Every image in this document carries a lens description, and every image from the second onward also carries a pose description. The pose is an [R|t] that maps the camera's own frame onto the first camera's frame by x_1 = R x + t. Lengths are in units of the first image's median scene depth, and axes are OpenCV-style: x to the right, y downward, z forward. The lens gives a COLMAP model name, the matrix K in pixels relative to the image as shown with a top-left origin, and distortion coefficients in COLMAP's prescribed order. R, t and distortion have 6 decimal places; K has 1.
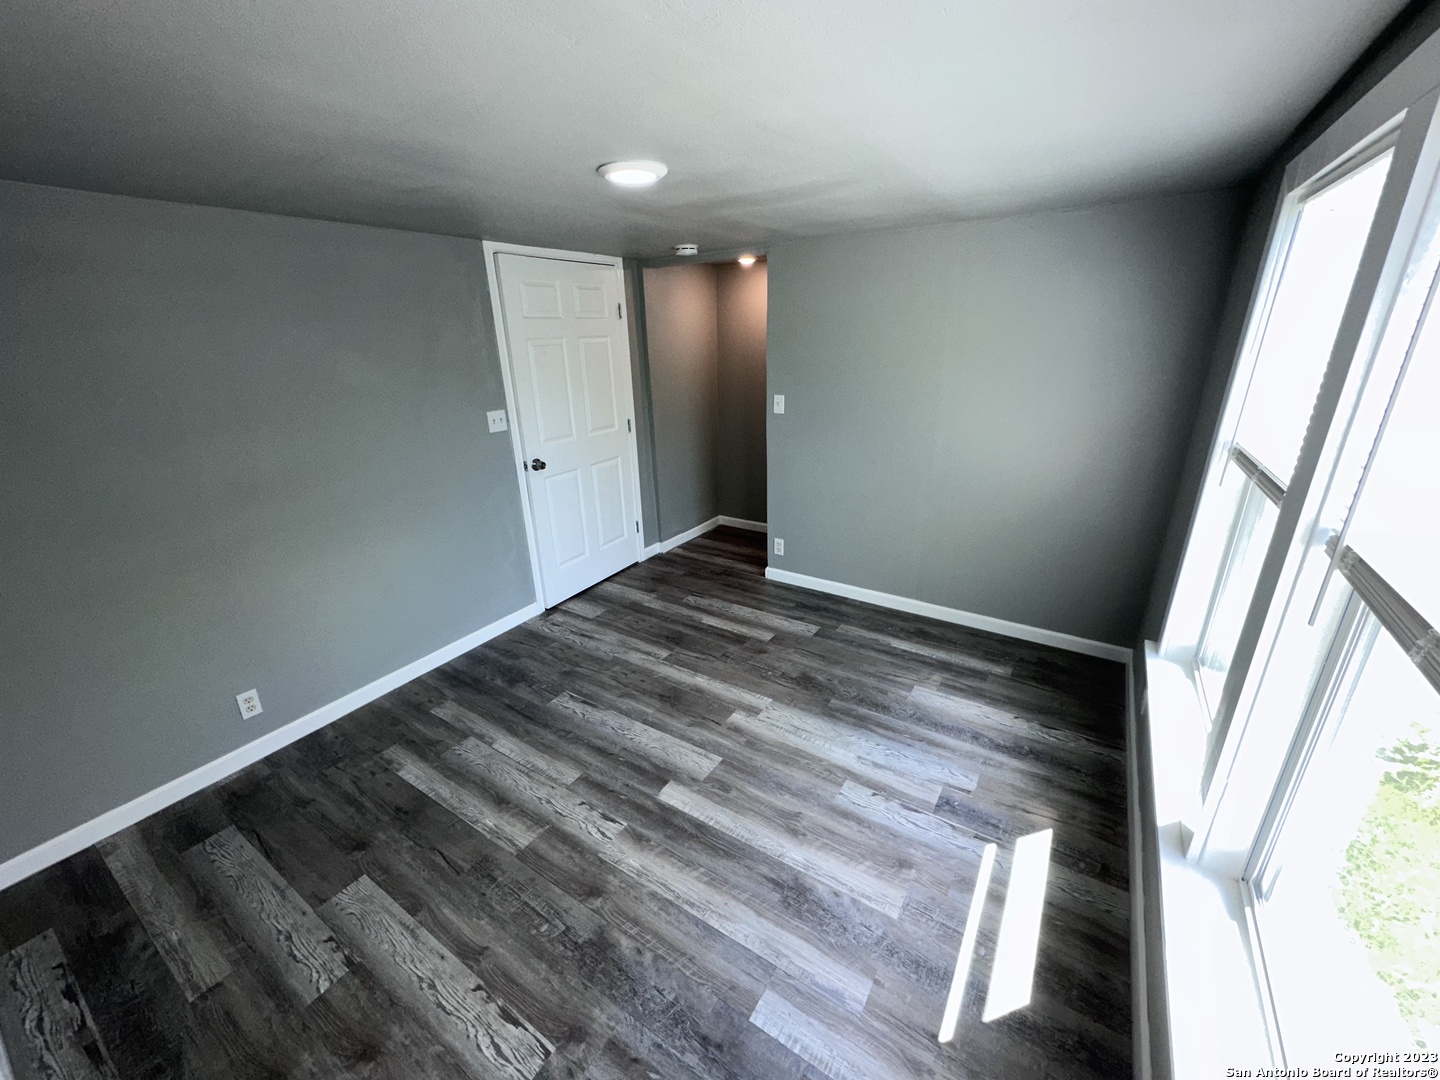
lens RADIAL K [[573.9, 0, 720.8], [0, 573.9, 537.7], [0, 0, 1]] dist [0.001750, -0.000277]
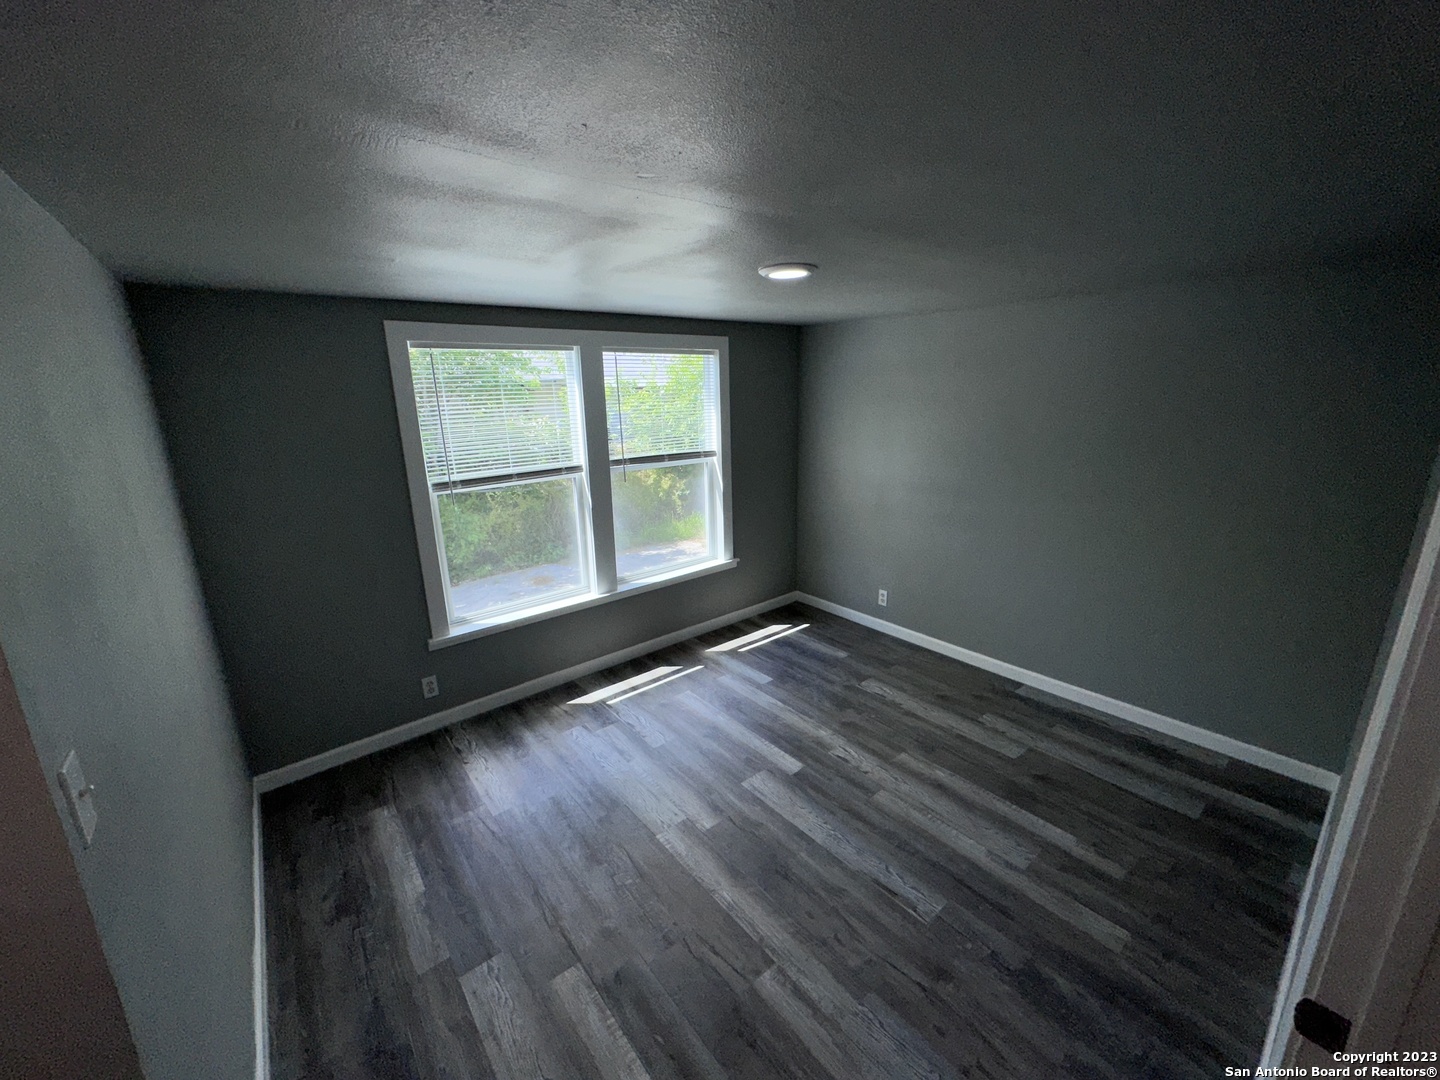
lens RADIAL K [[573.9, 0, 715.2], [0, 573.9, 535.8], [0, 0, 1]] dist [0.001750, -0.000277]
pose [[-0.948095, -0.025534, 0.316959, -0.293044], [0.157666, 0.827870, 0.538305, -0.615906], [-0.276146, 0.560338, -0.780874, 1.653824]]
